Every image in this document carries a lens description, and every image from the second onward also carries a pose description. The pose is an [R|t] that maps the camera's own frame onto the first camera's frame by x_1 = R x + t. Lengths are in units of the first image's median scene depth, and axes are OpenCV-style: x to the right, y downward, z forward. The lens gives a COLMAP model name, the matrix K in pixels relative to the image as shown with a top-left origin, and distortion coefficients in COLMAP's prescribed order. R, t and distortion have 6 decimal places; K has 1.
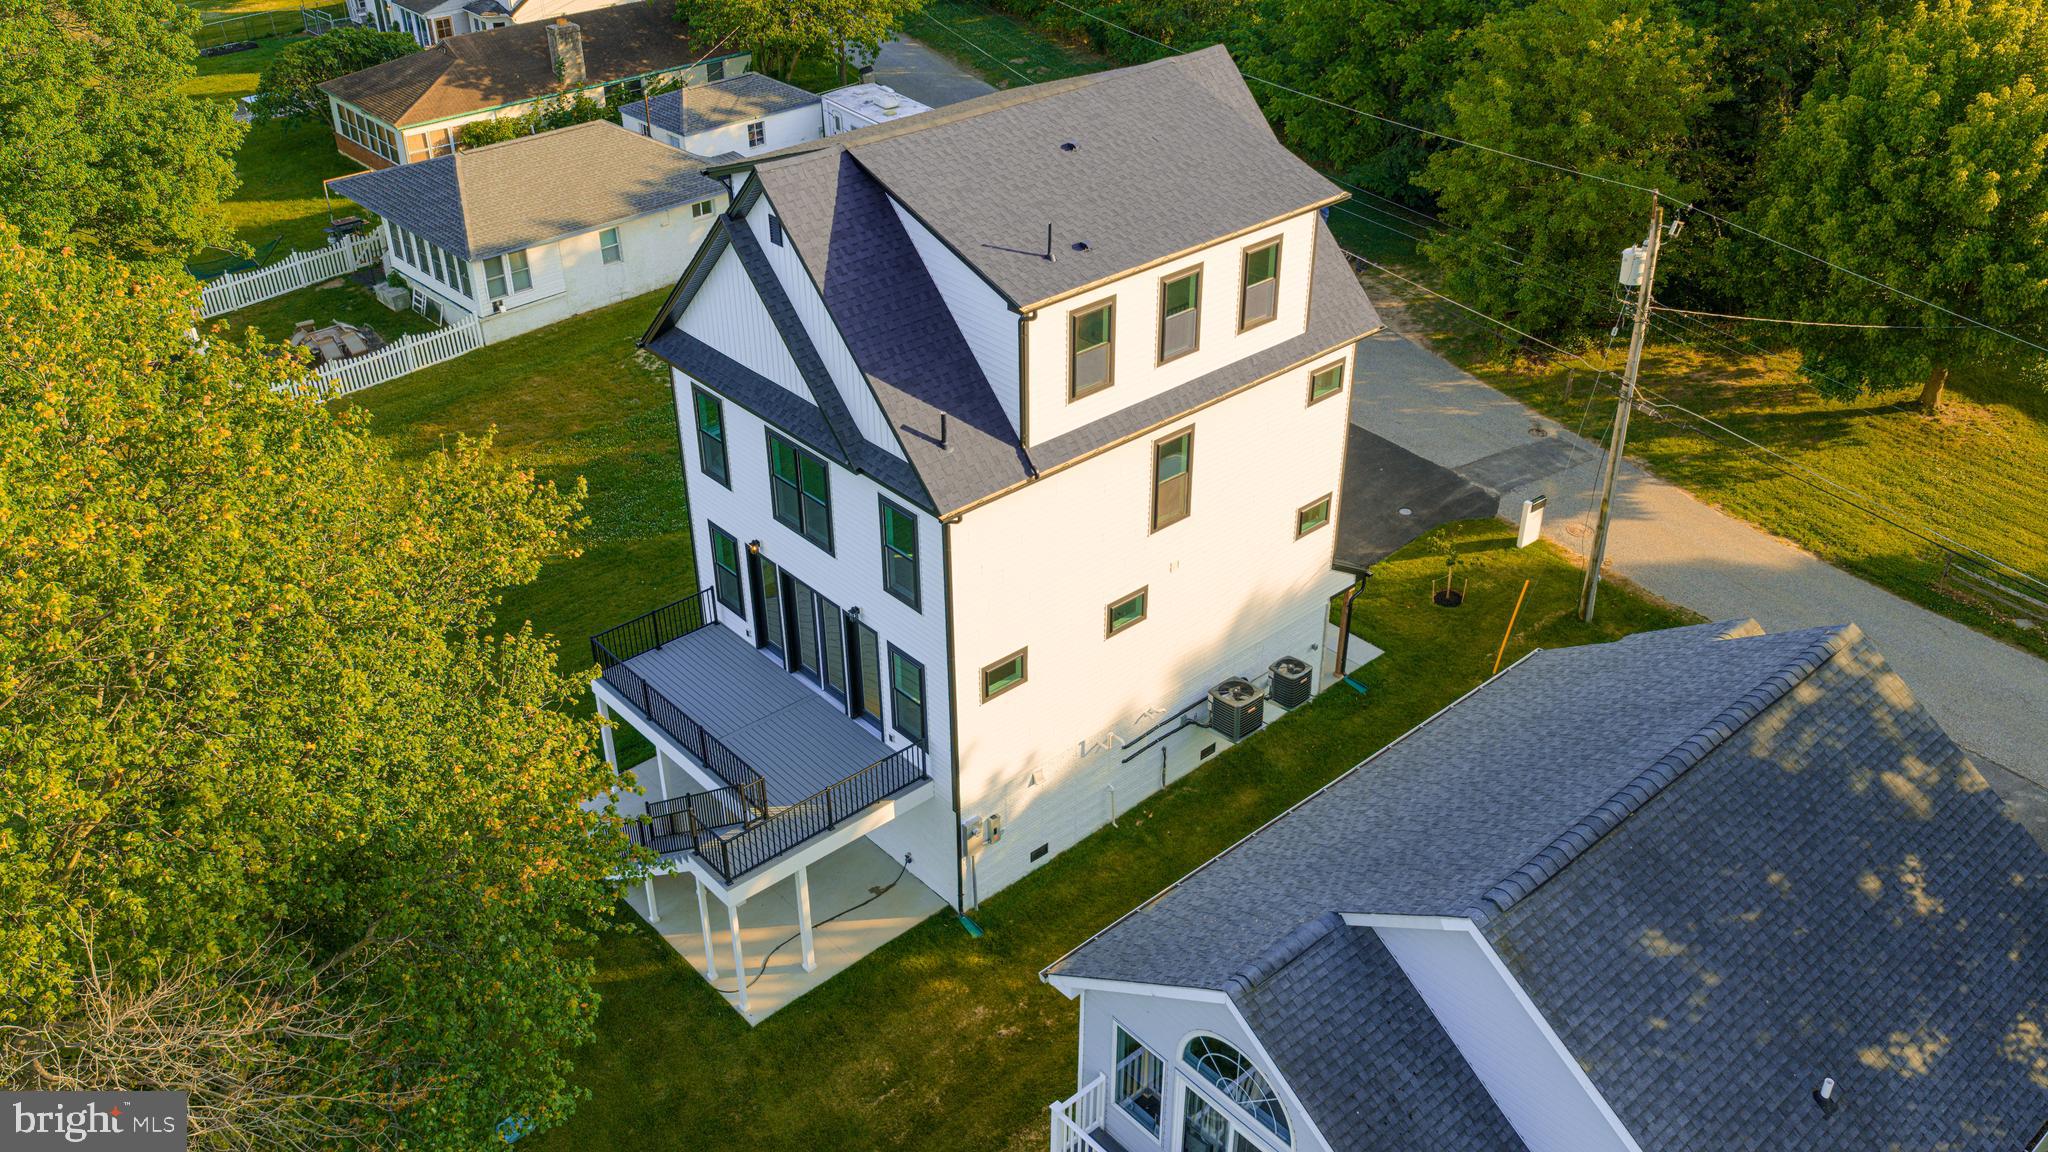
lens RADIAL K [[1721.0, 0, 1024.0], [0, 1721.0, 576.0], [0, 0, 1]] dist [0.020677, 0.001067]
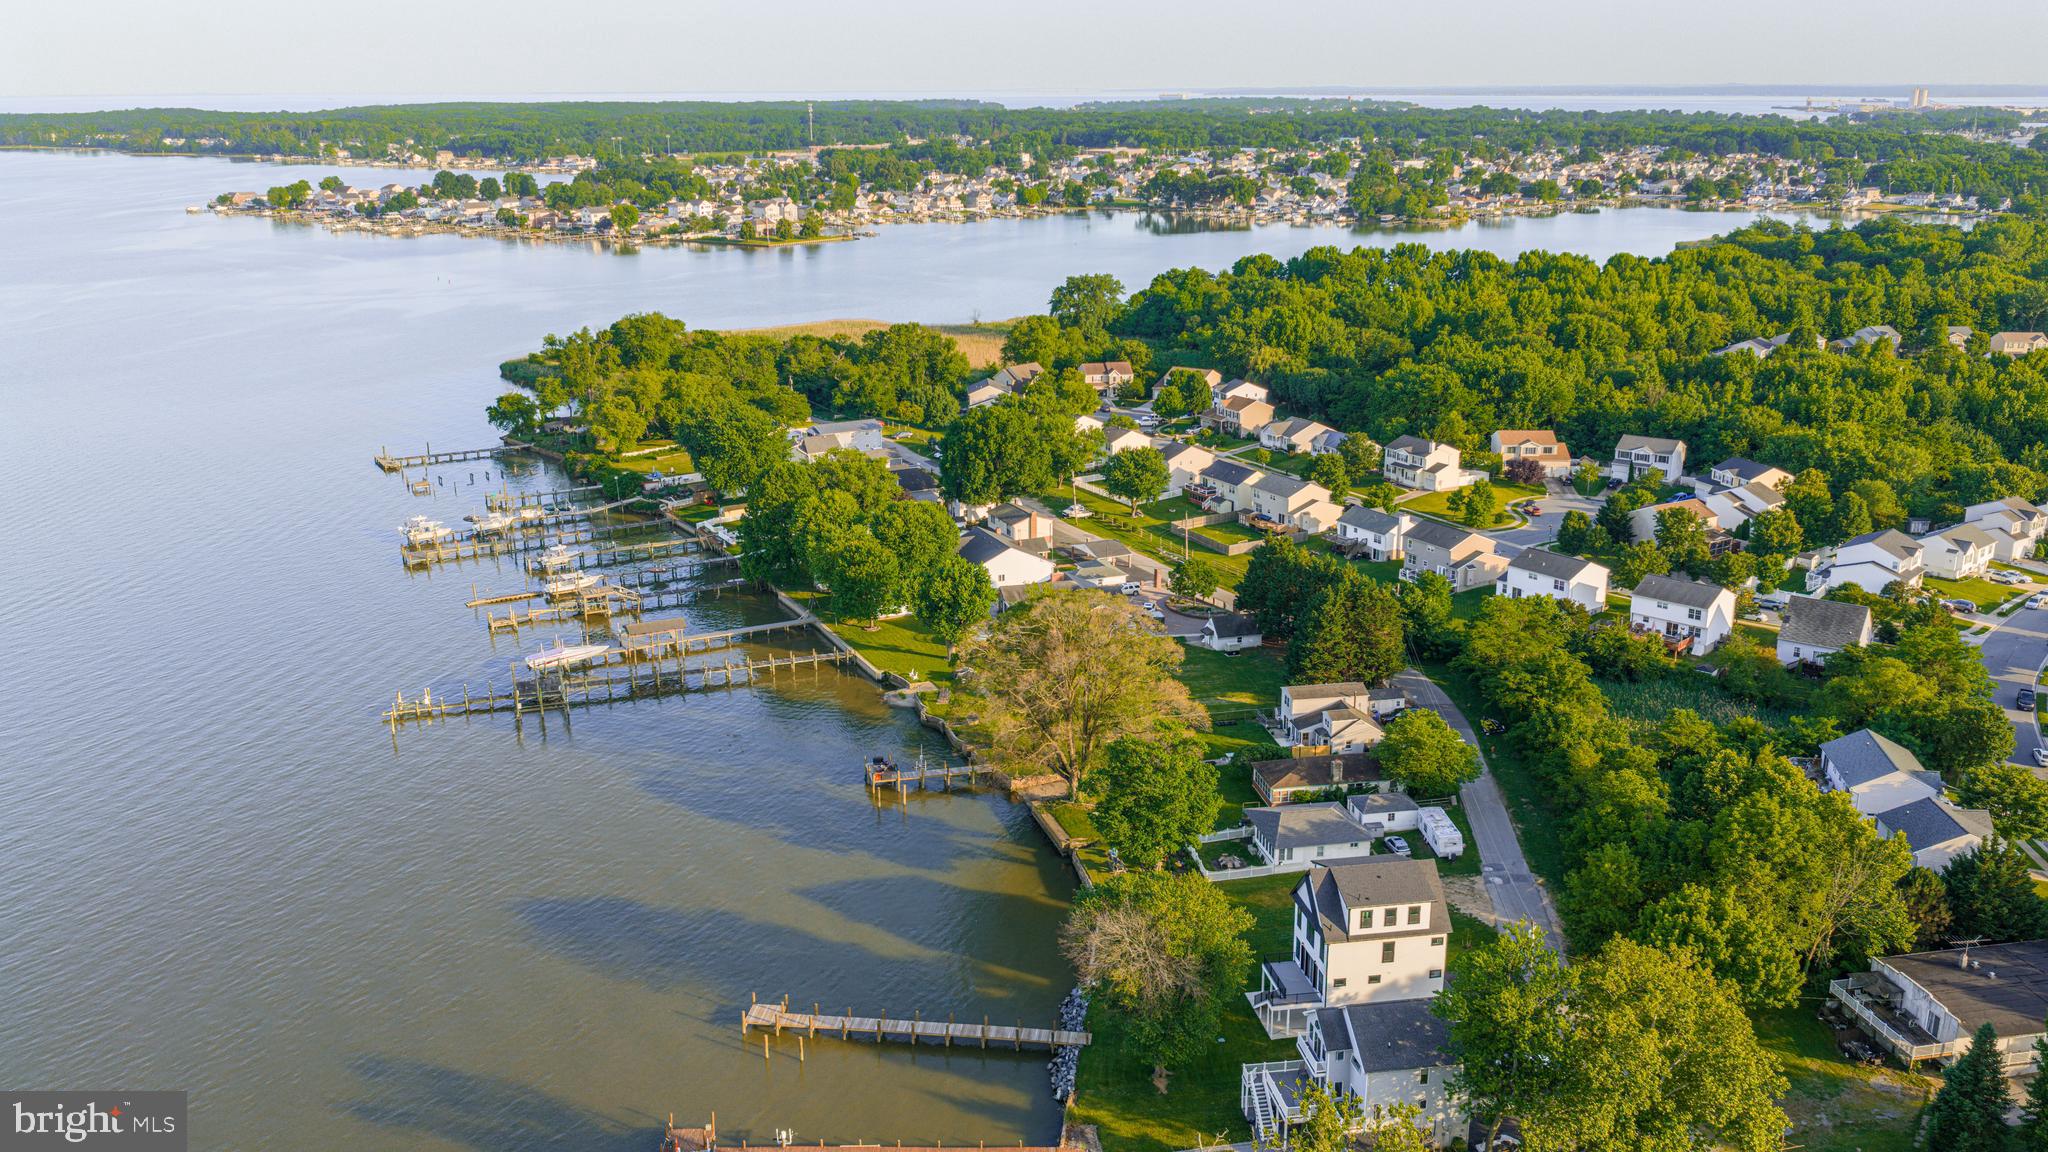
lens RADIAL K [[1721.0, 0, 1024.0], [0, 1721.0, 576.0], [0, 0, 1]] dist [0.020677, 0.001067]
pose [[0.852559, 0.152235, -0.499968, 1.325731], [-0.278382, 0.941911, -0.187903, 0.125627], [0.442319, 0.299380, 0.845414, -3.411028]]
